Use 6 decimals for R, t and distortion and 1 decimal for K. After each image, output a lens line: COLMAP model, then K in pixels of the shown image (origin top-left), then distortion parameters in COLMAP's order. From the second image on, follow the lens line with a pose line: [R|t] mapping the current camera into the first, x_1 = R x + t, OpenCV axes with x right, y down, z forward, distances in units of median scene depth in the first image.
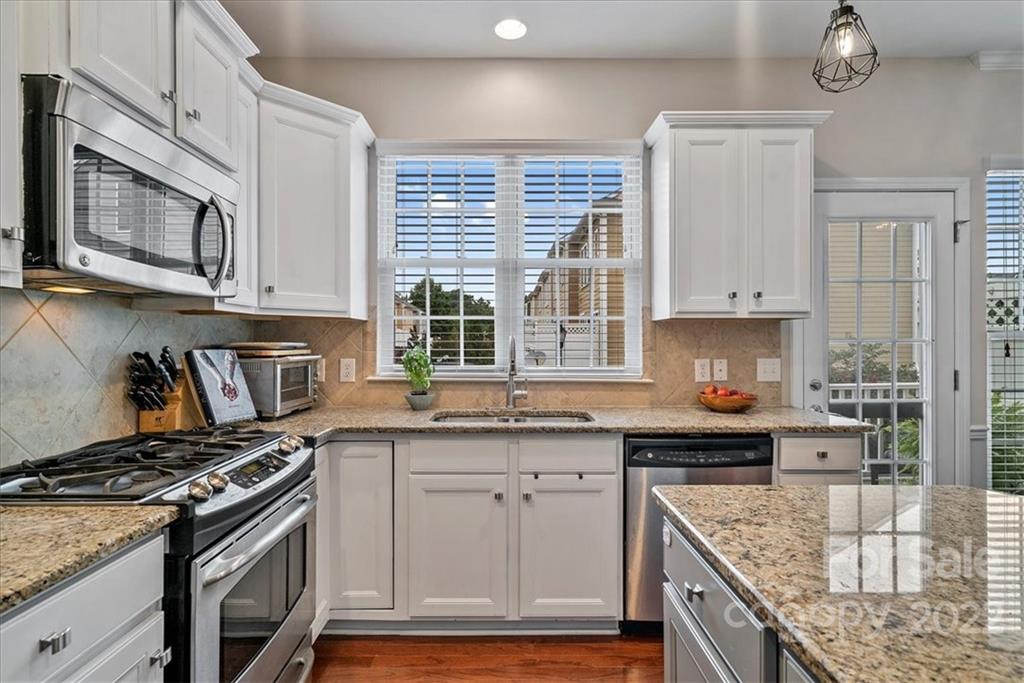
lens RADIAL K [[535.4, 0, 508.9], [0, 535.4, 343.2], [0, 0, 1]] dist [0.000614, 0.003226]
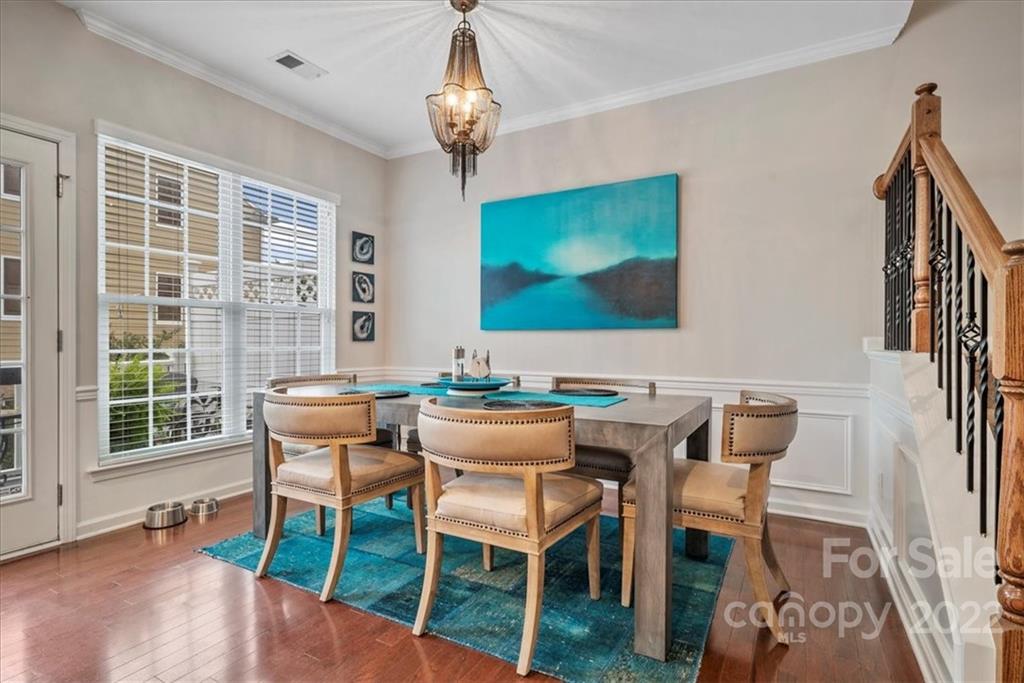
lens RADIAL K [[509.7, 0, 511.0], [0, 509.7, 342.9], [0, 0, 1]] dist [-0.002130, 0.001195]
pose [[0.506591, -0.000167, 0.862186, 0.469149], [0.000038, 1.000000, 0.000172, 0.074405], [-0.862186, -0.000055, 0.506591, -0.159034]]
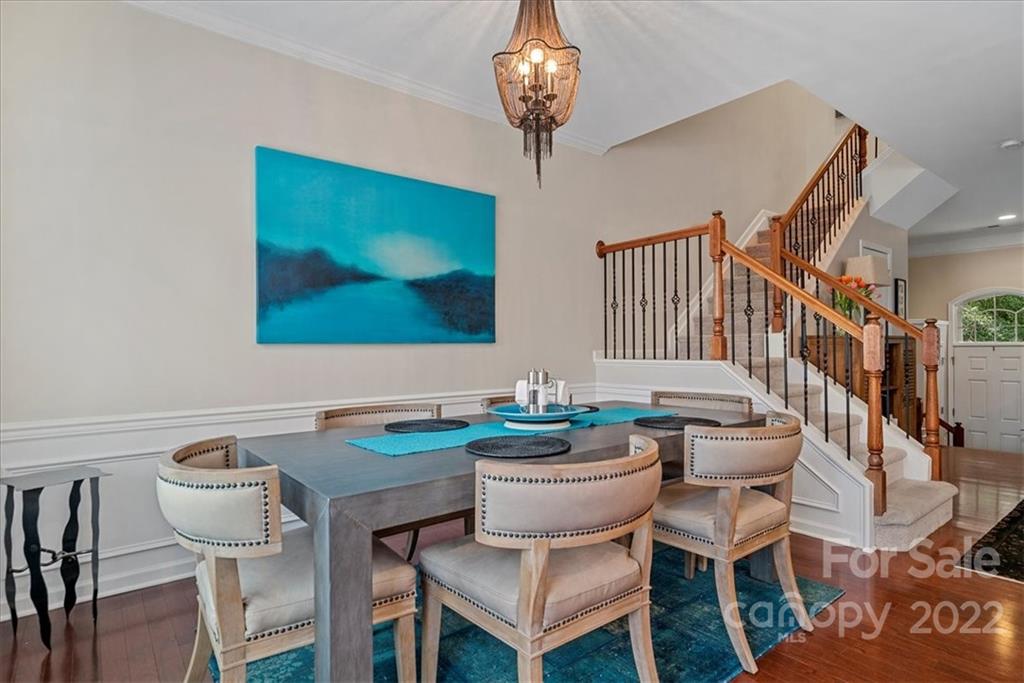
lens RADIAL K [[535.4, 0, 513.7], [0, 535.4, 345.1], [0, 0, 1]] dist [0.000614, 0.003226]
pose [[-0.606629, 0.009645, 0.794927, 0.622637], [0.011996, 0.999924, -0.002978, 0.048866], [-0.794895, 0.007729, -0.606698, 0.885787]]
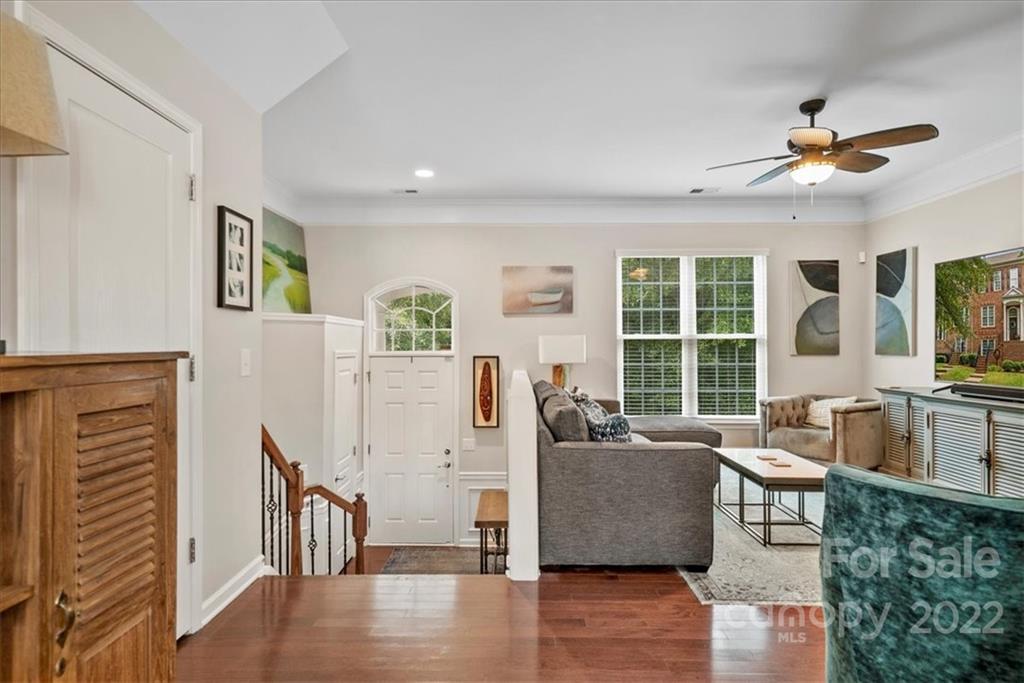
lens RADIAL K [[535.4, 0, 504.0], [0, 535.4, 342.3], [0, 0, 1]] dist [0.000614, 0.003226]
pose [[-0.999241, 0.003740, 0.038783, 0.889088], [0.003808, 0.999991, 0.001685, 0.020019], [-0.038777, 0.001831, -0.999246, -0.723525]]
